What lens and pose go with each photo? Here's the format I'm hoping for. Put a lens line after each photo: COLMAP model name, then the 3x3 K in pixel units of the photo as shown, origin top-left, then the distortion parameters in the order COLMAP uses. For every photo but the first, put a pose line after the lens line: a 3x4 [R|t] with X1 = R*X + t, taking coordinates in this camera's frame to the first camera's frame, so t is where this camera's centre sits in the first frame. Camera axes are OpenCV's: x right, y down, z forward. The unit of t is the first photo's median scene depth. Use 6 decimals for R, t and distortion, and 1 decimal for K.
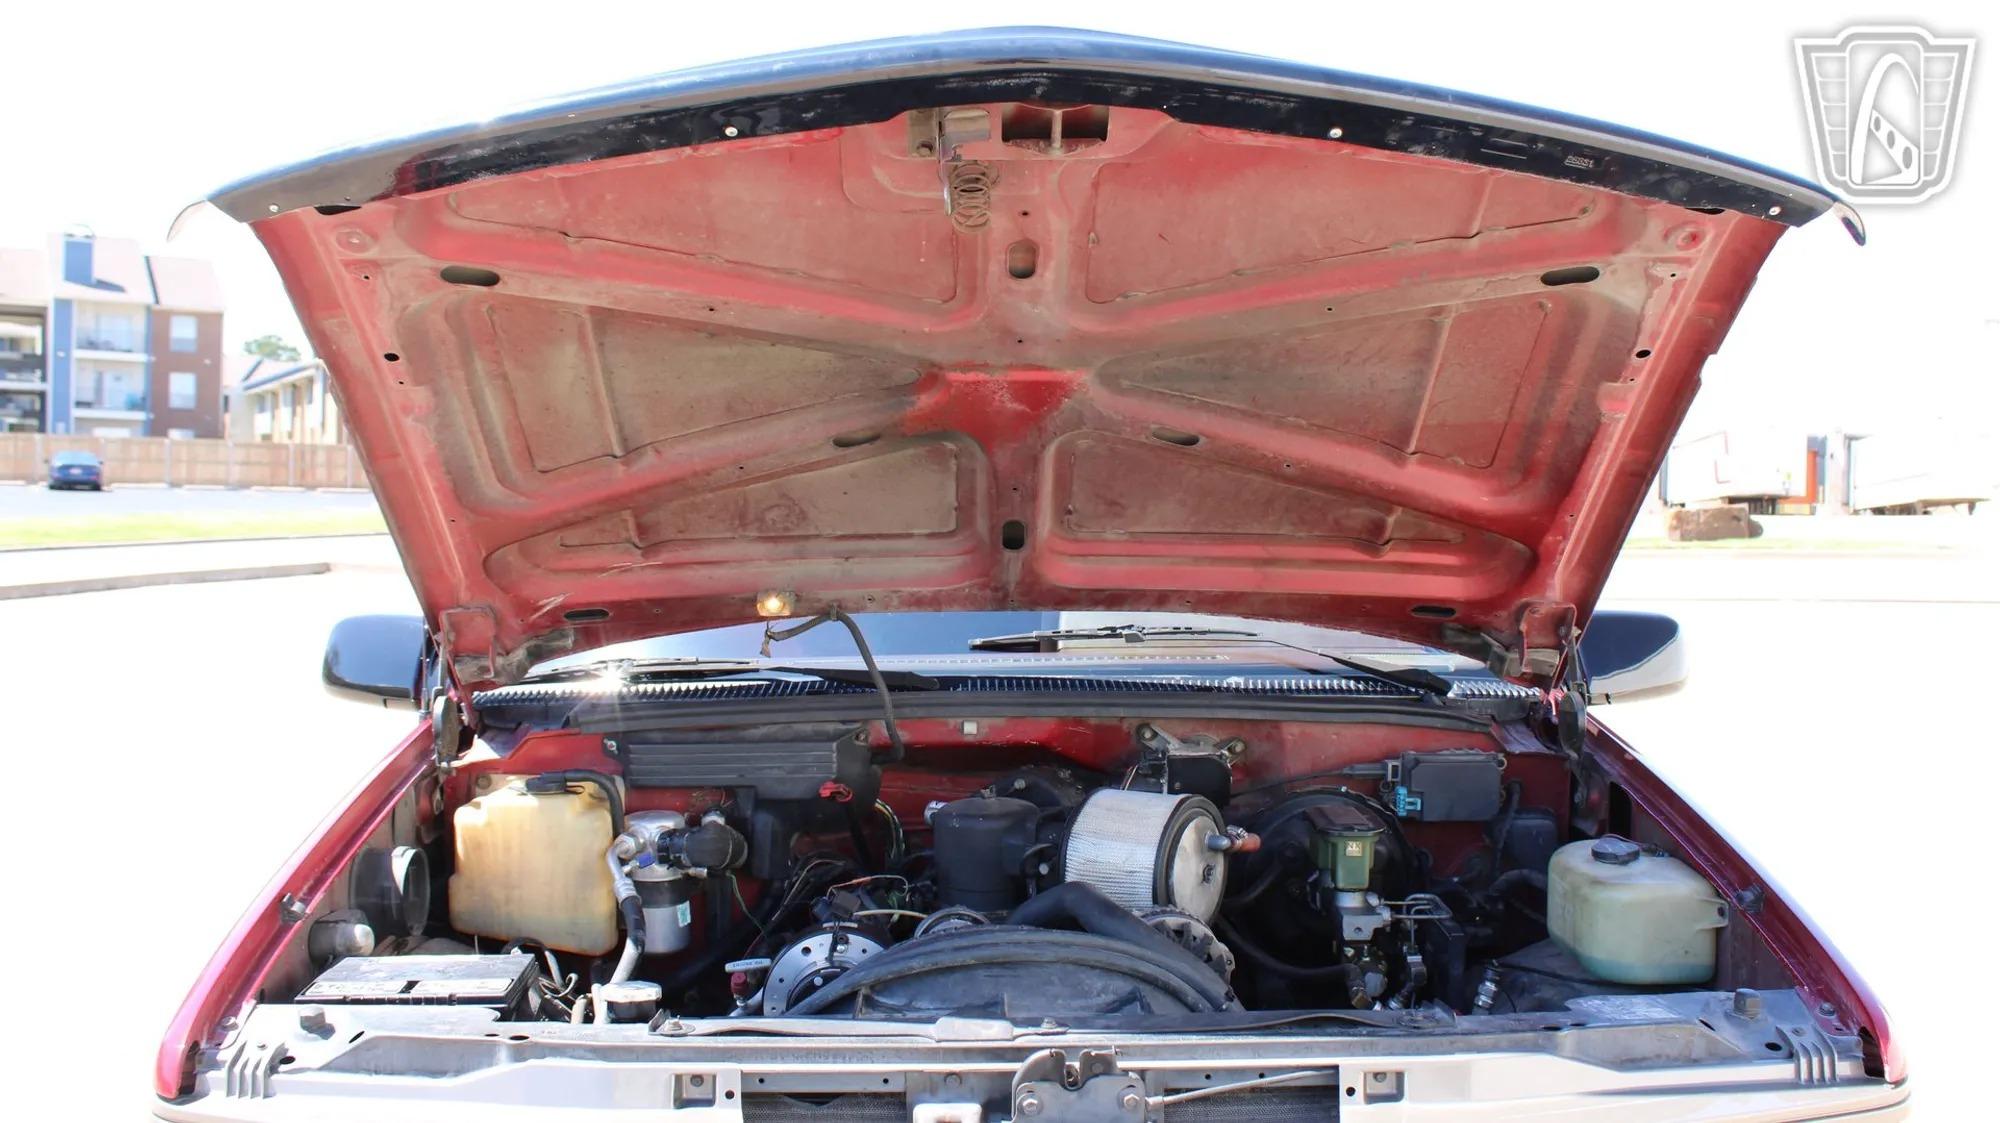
lens RADIAL K [[1951.3, 0, 1000.0], [0, 1951.3, 561.5], [0, 0, 1]] dist [-0.084493, 0.029827]
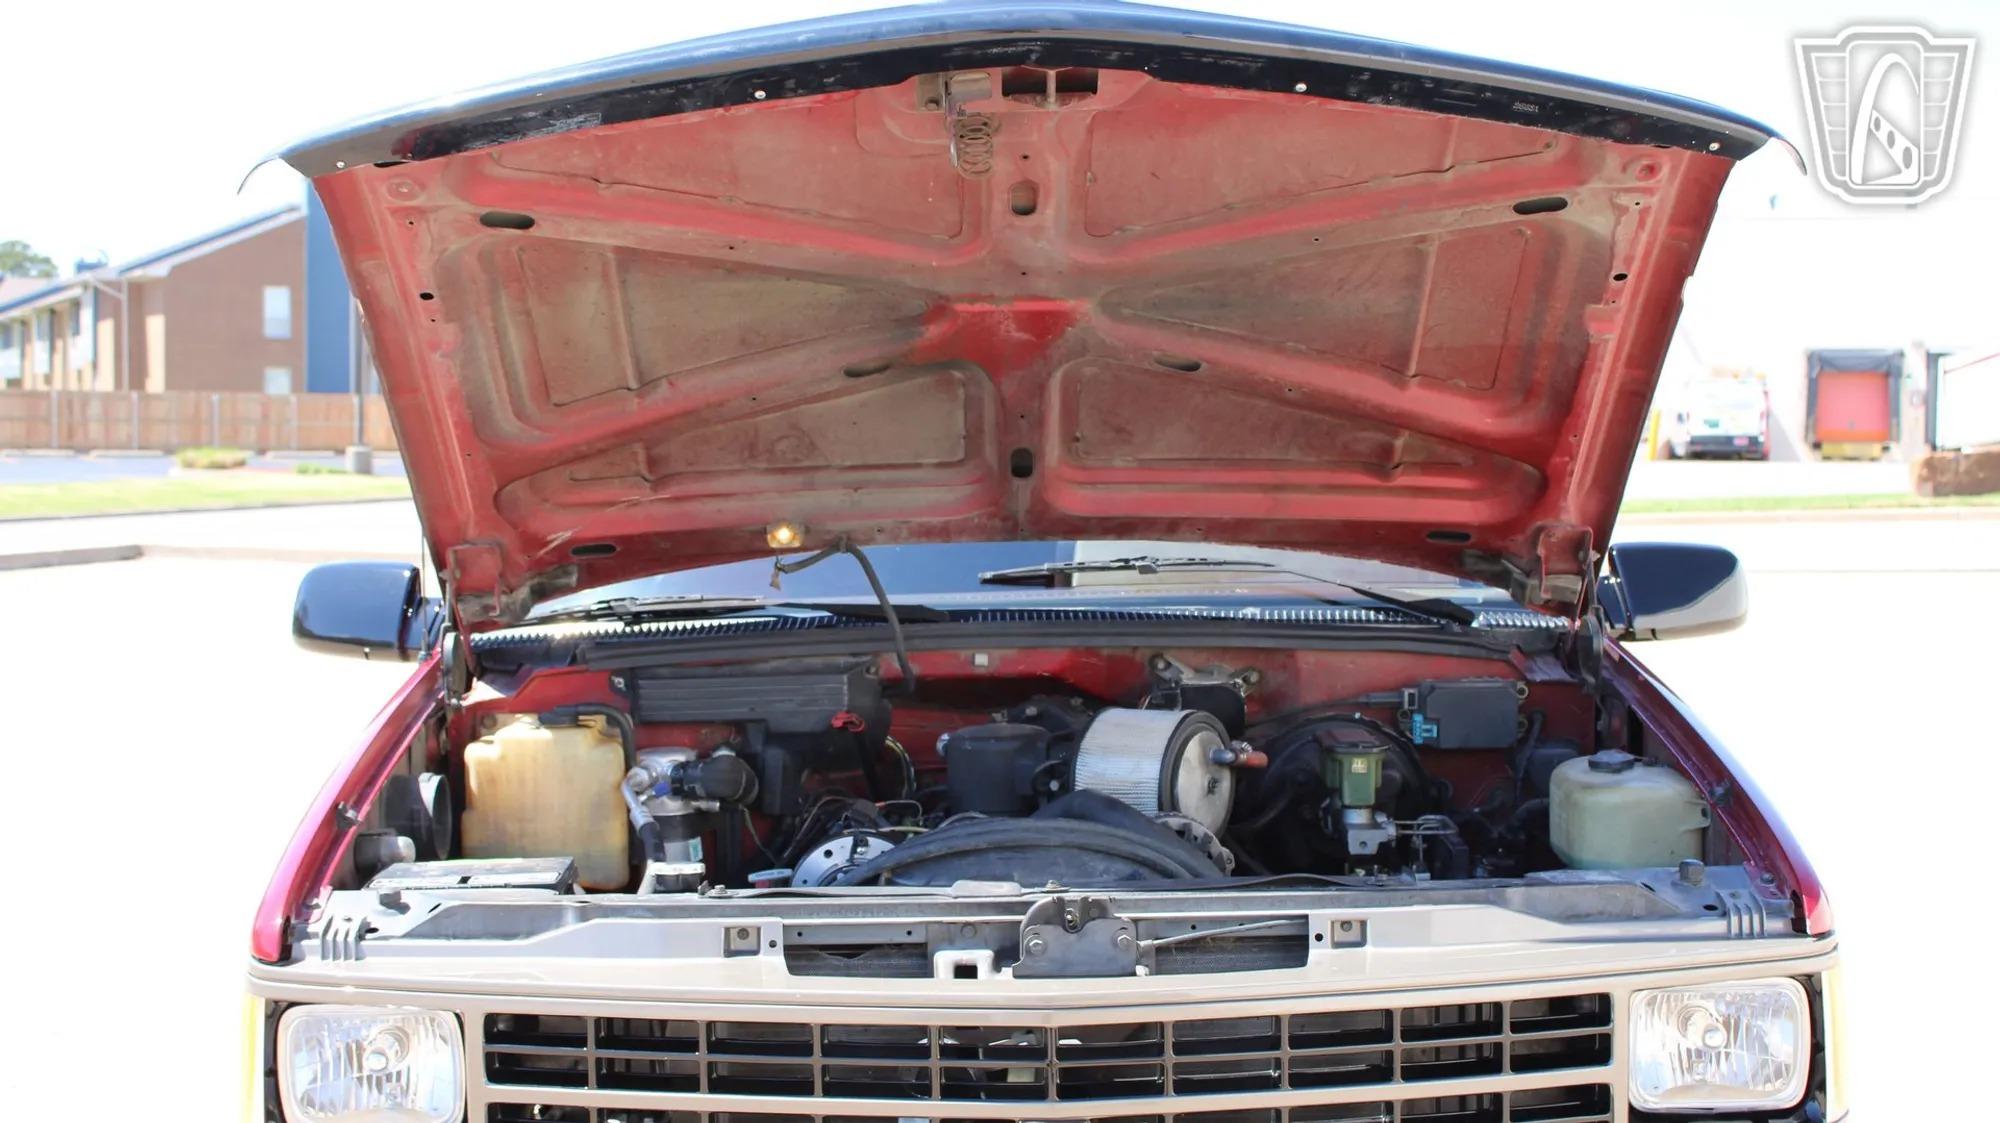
lens RADIAL K [[2792.1, 0, 998.2], [0, 2792.1, 593.2], [0, 0, 1]] dist [-0.063530, 0.017628]
pose [[0.999875, -0.012075, -0.010226, 0.009233], [0.012236, 0.999799, 0.015898, 0.032674], [0.010032, -0.016021, 0.999821, -0.471299]]
